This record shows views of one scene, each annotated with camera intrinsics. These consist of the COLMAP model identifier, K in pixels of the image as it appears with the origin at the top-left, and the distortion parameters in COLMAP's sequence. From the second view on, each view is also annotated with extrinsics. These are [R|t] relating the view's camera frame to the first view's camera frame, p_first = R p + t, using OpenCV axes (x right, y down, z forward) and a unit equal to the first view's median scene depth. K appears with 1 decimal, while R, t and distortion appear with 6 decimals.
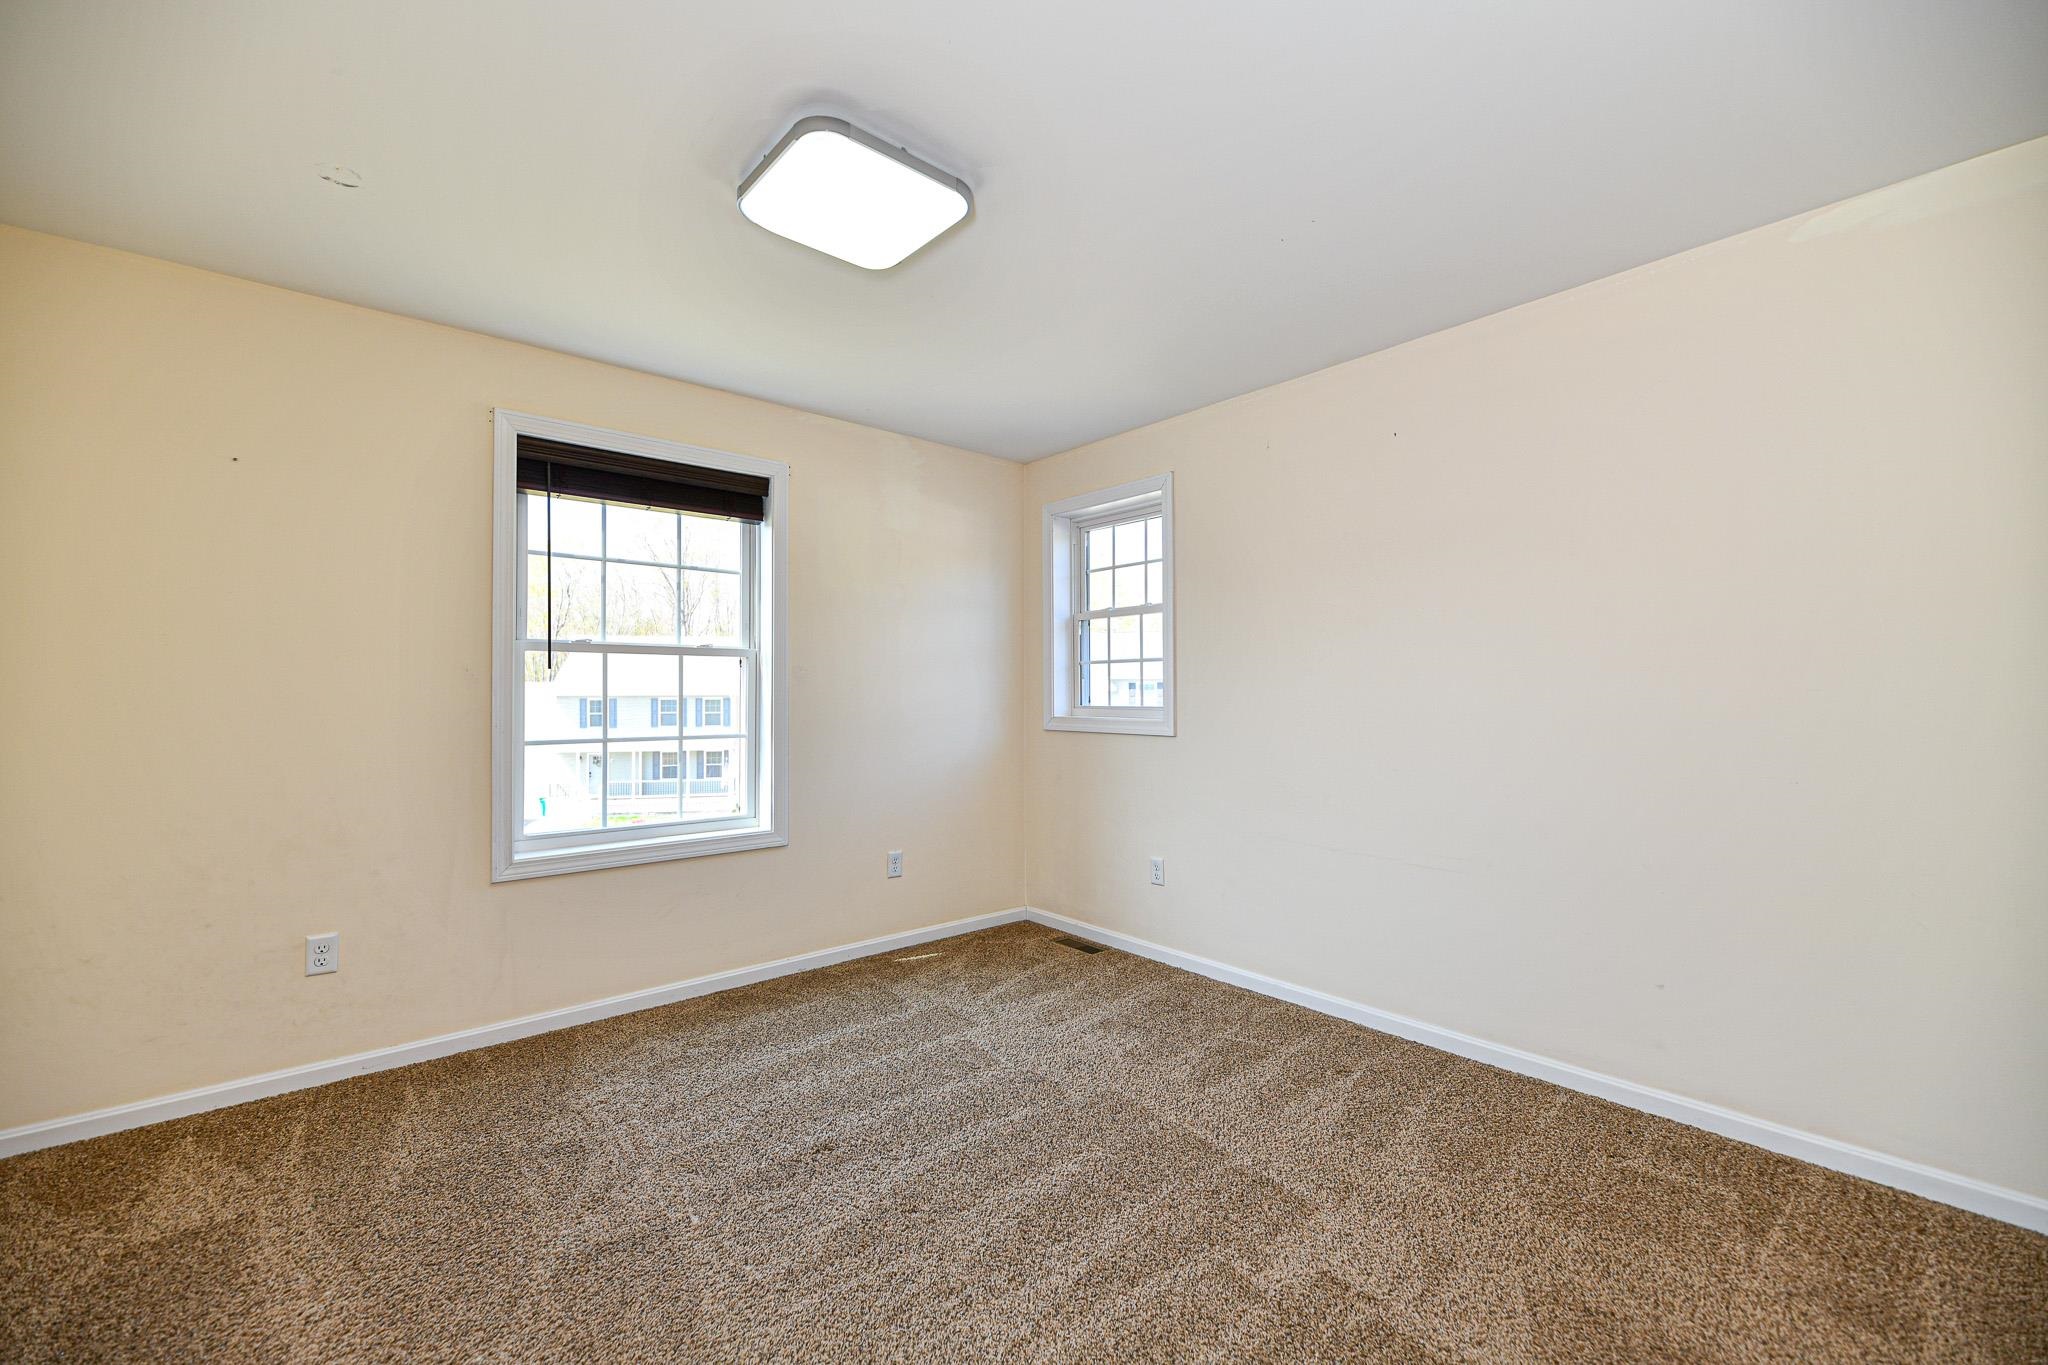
lens RADIAL K [[826.0, 0, 1032.6], [0, 826.0, 682.0], [0, 0, 1]] dist [0.001366, -0.003843]
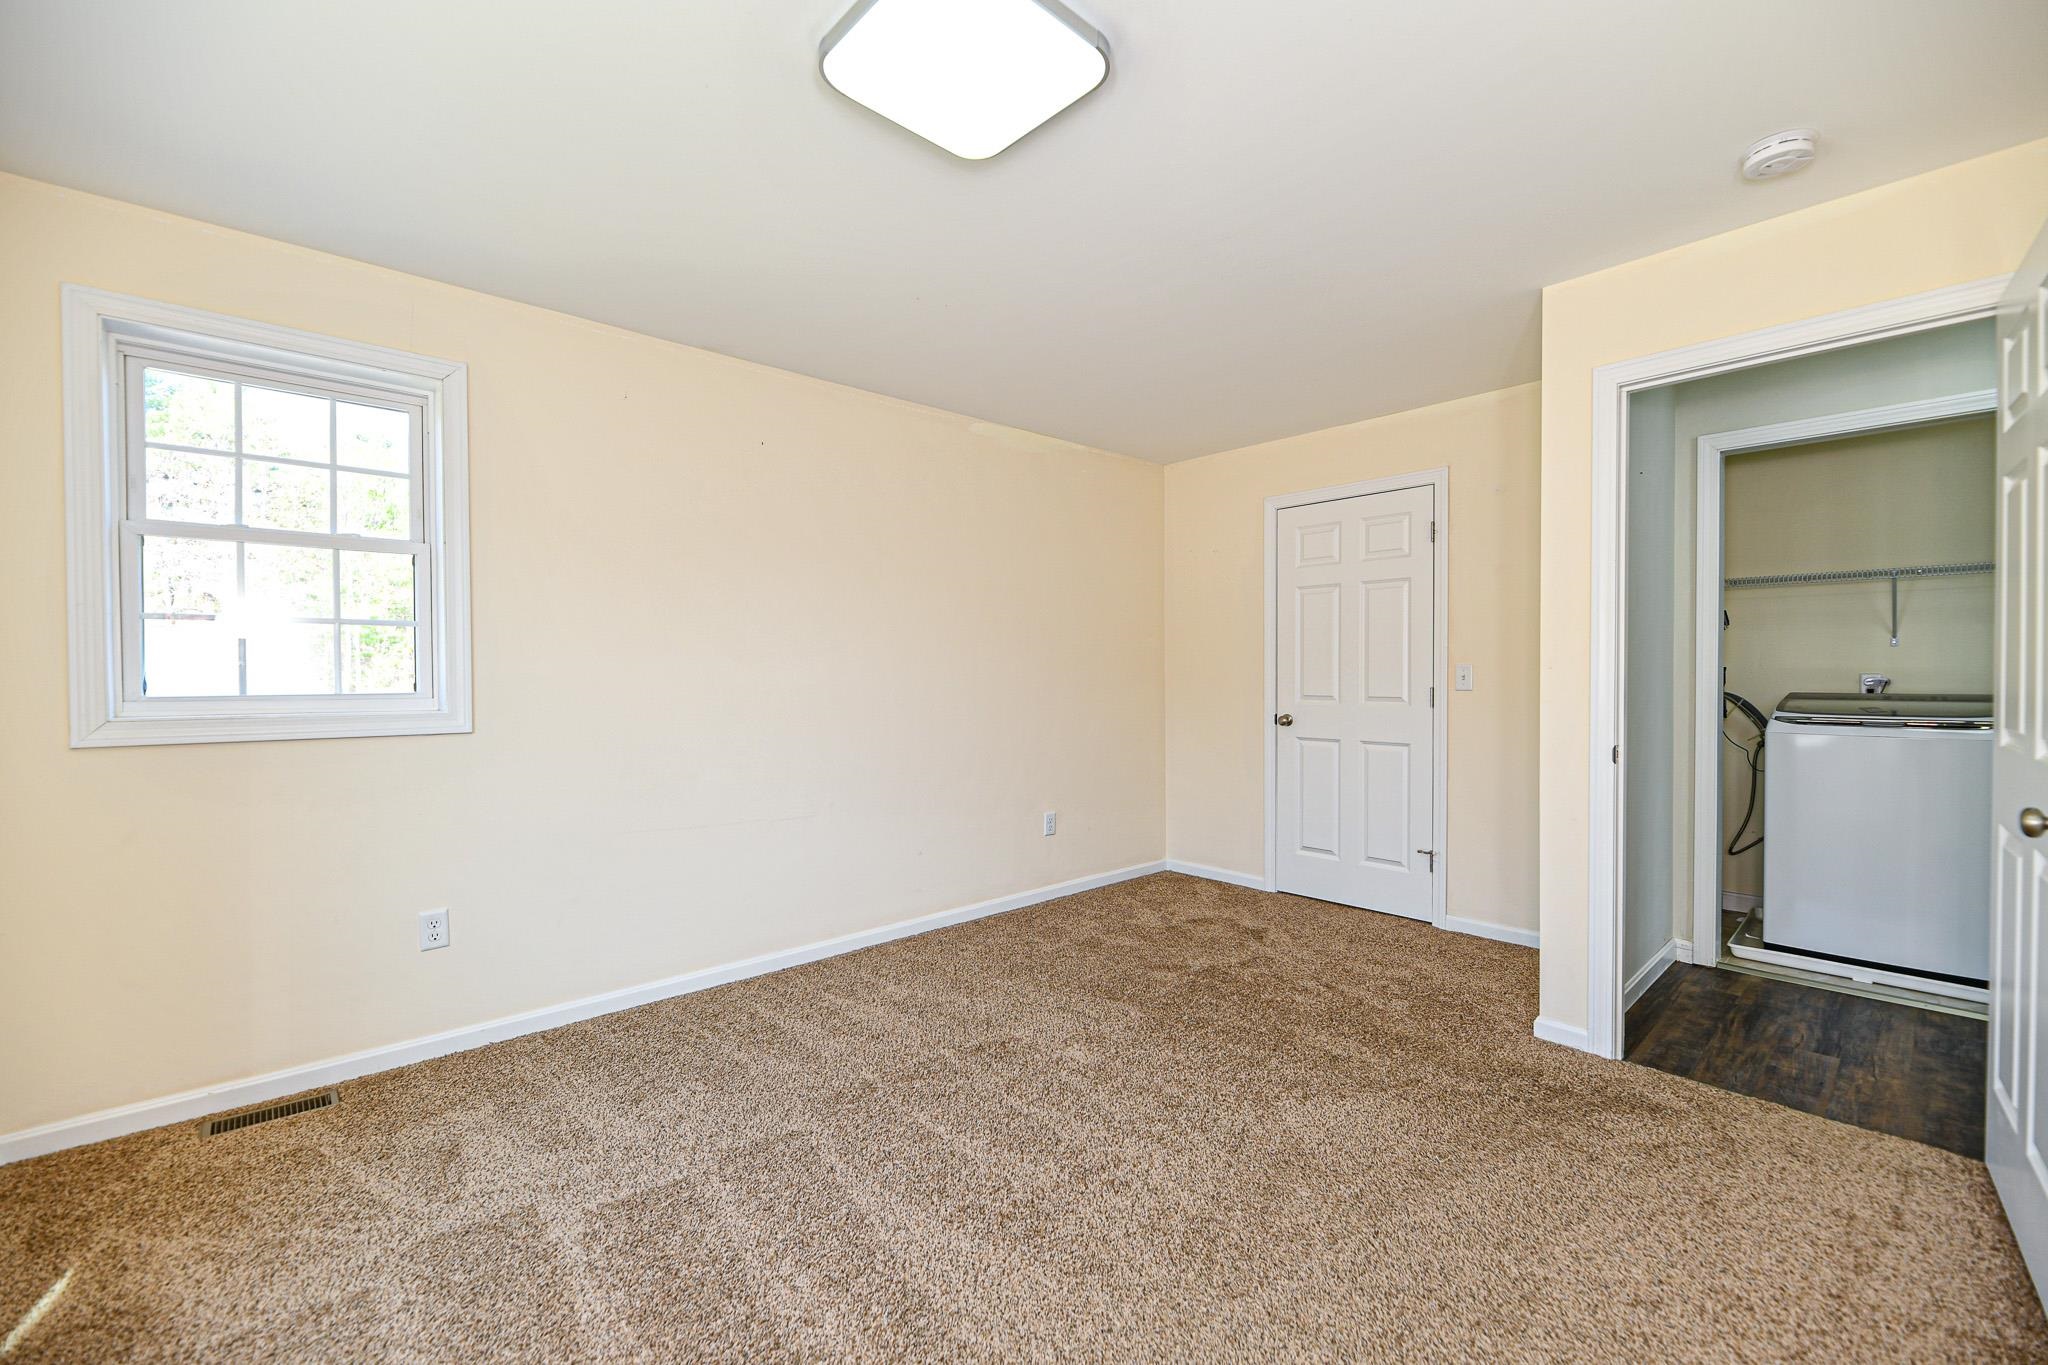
lens RADIAL K [[826.0, 0, 1022.4], [0, 826.0, 679.6], [0, 0, 1]] dist [0.001366, -0.003843]
pose [[-0.033692, 0.005162, 0.999419, -0.616506], [-0.015821, 0.999859, -0.005698, 0.015232], [-0.999307, -0.016004, -0.033606, 0.580749]]
